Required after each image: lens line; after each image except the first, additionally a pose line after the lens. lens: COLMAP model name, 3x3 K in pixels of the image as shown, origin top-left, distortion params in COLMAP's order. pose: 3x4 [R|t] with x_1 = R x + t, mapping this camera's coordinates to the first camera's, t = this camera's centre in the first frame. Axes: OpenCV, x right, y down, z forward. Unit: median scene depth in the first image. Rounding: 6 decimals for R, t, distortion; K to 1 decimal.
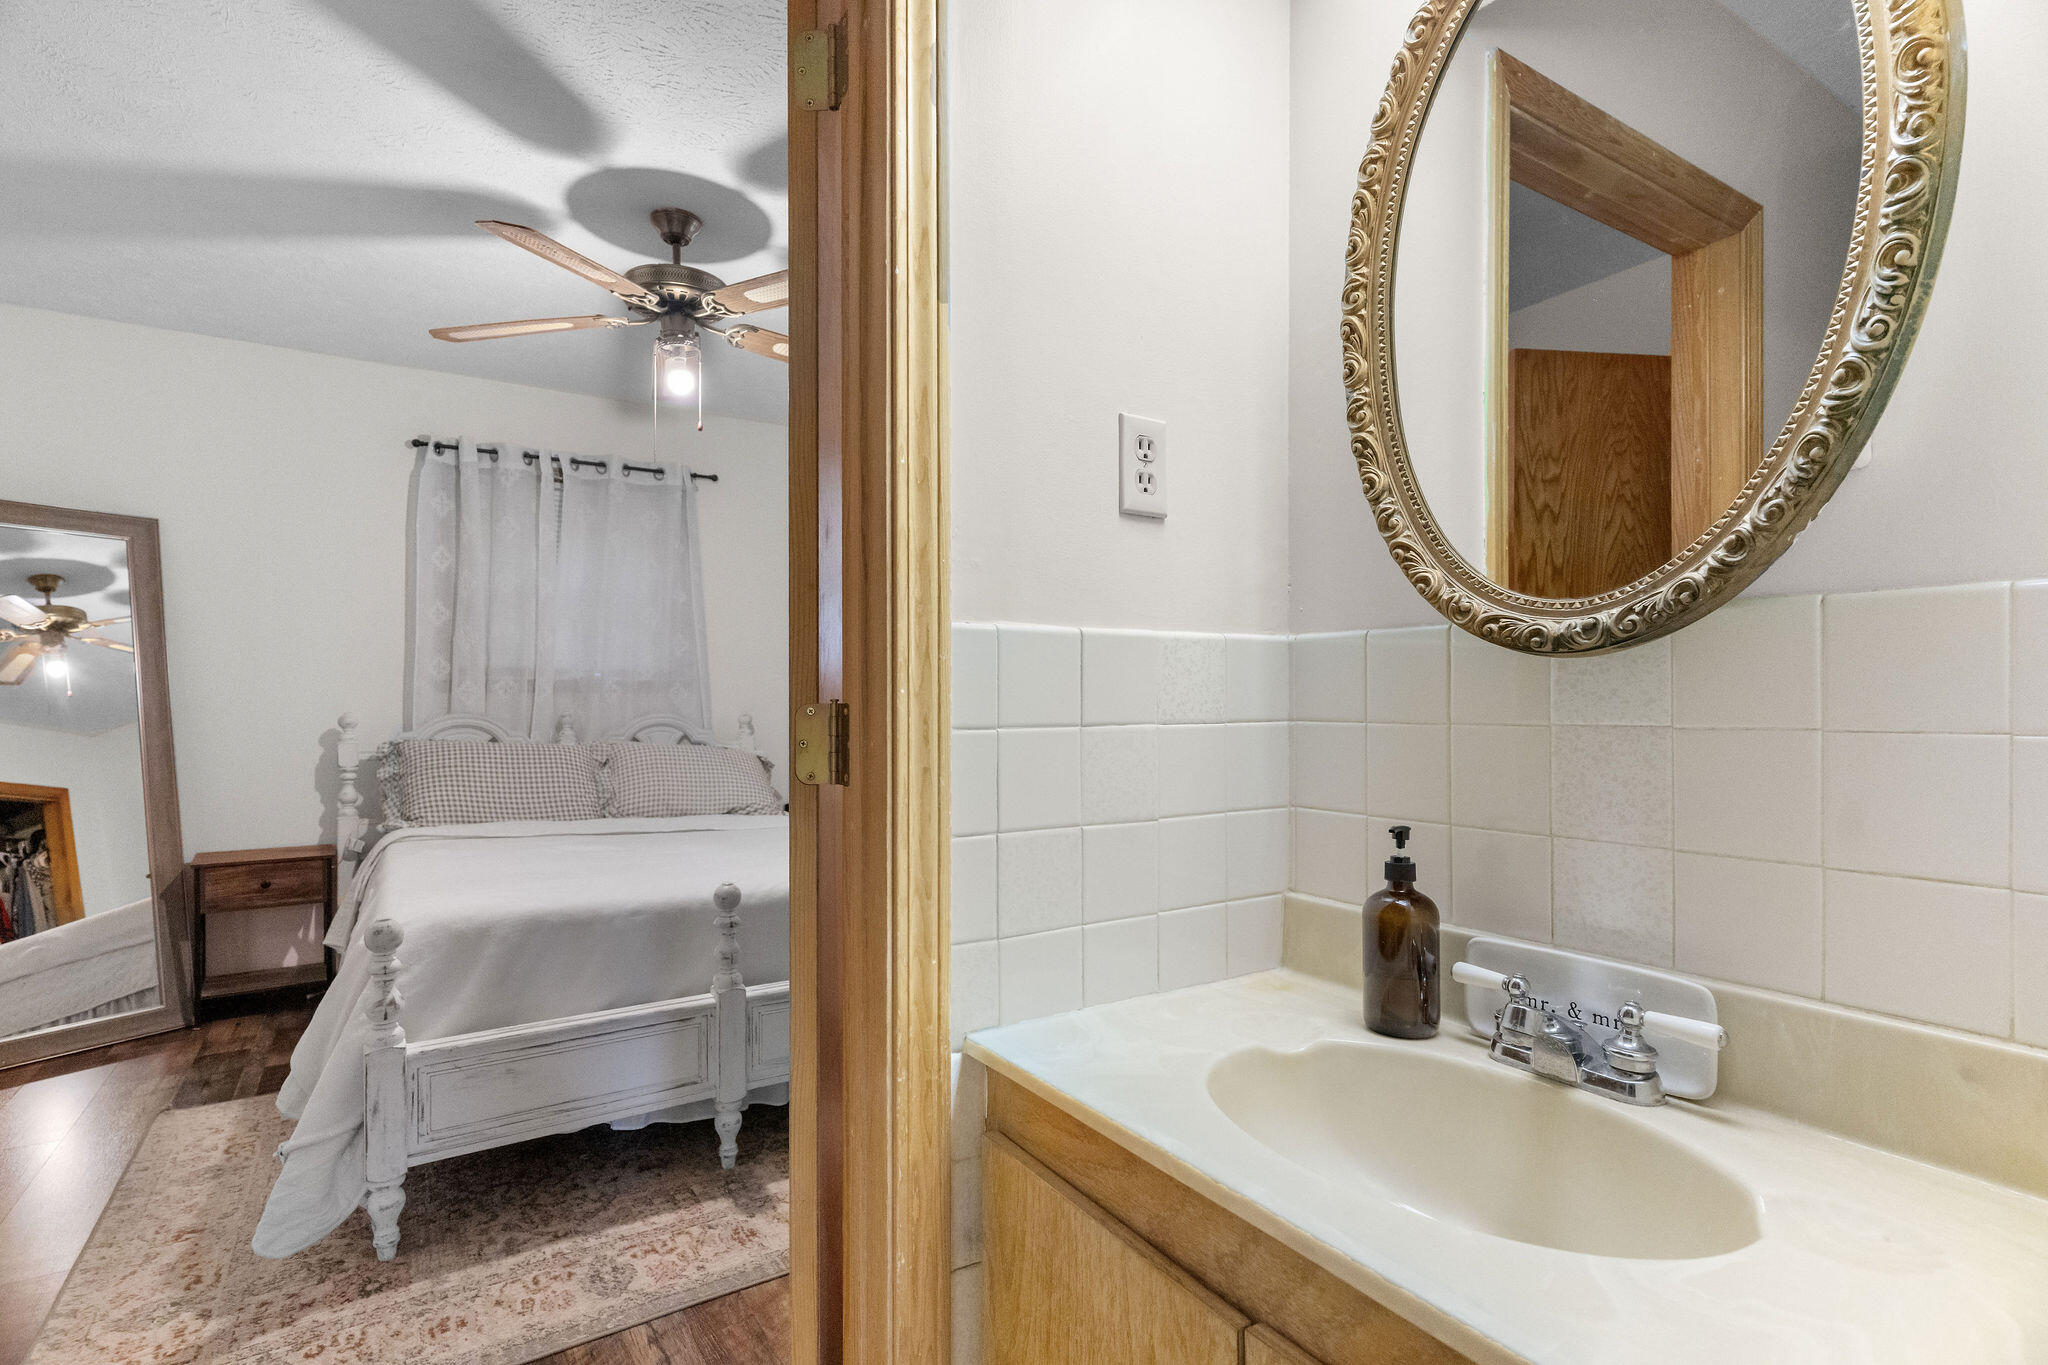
lens RADIAL K [[974.4, 0, 1018.4], [0, 974.4, 699.7], [0, 0, 1]] dist [0.001668, -0.000065]
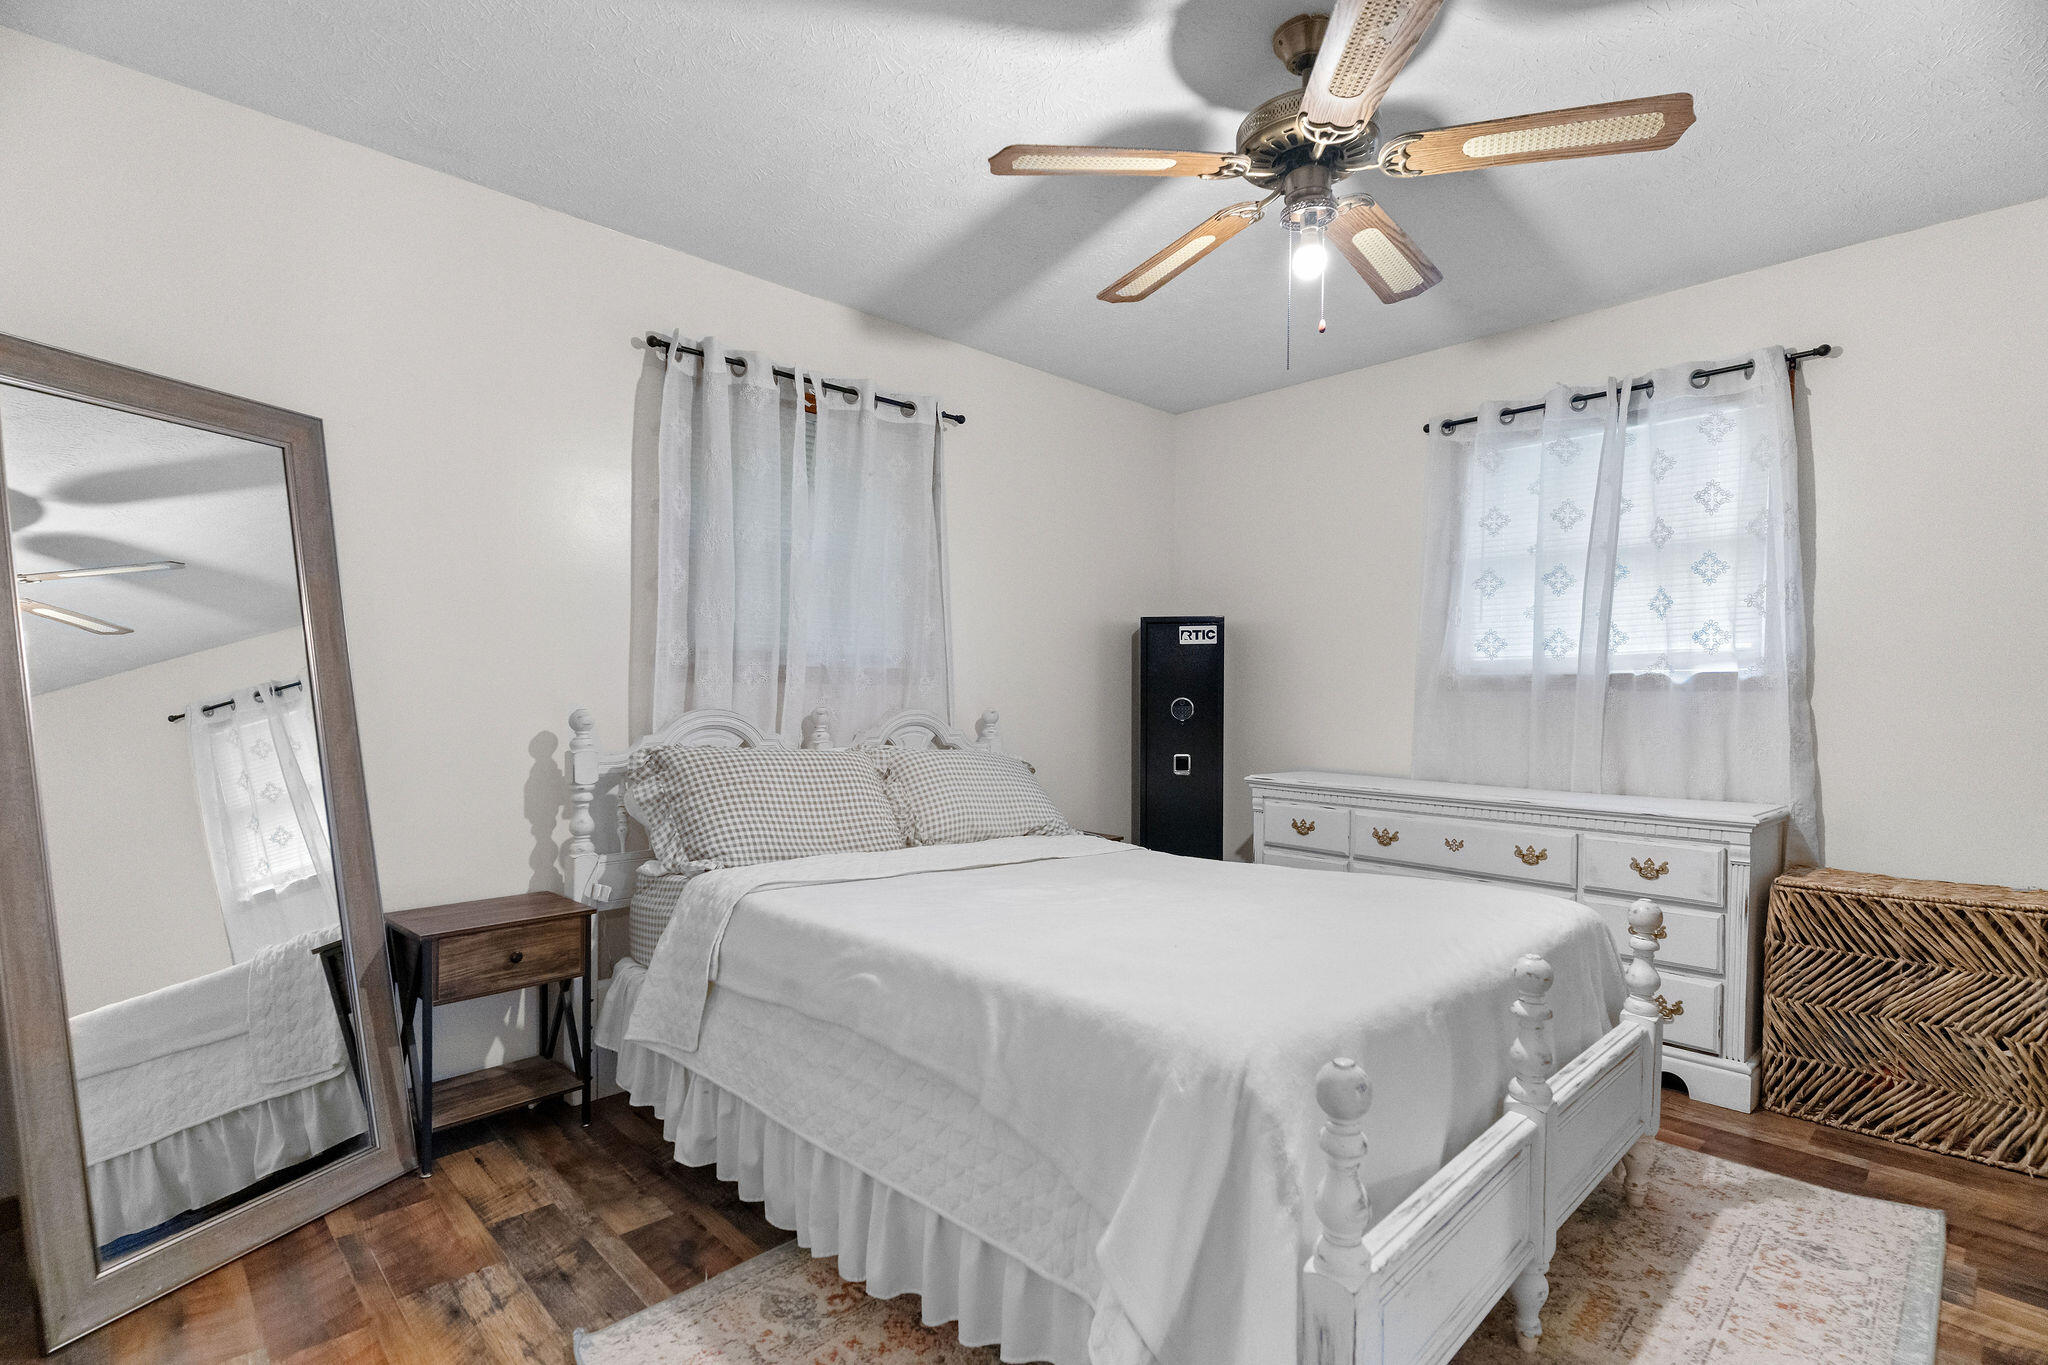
lens RADIAL K [[974.4, 0, 1018.4], [0, 974.4, 699.7], [0, 0, 1]] dist [0.001668, -0.000065]
pose [[0.982697, 0.007264, 0.185075, -0.472929], [-0.009252, 0.999908, 0.009879, -0.003298], [-0.184987, -0.011420, 0.982675, 0.219106]]
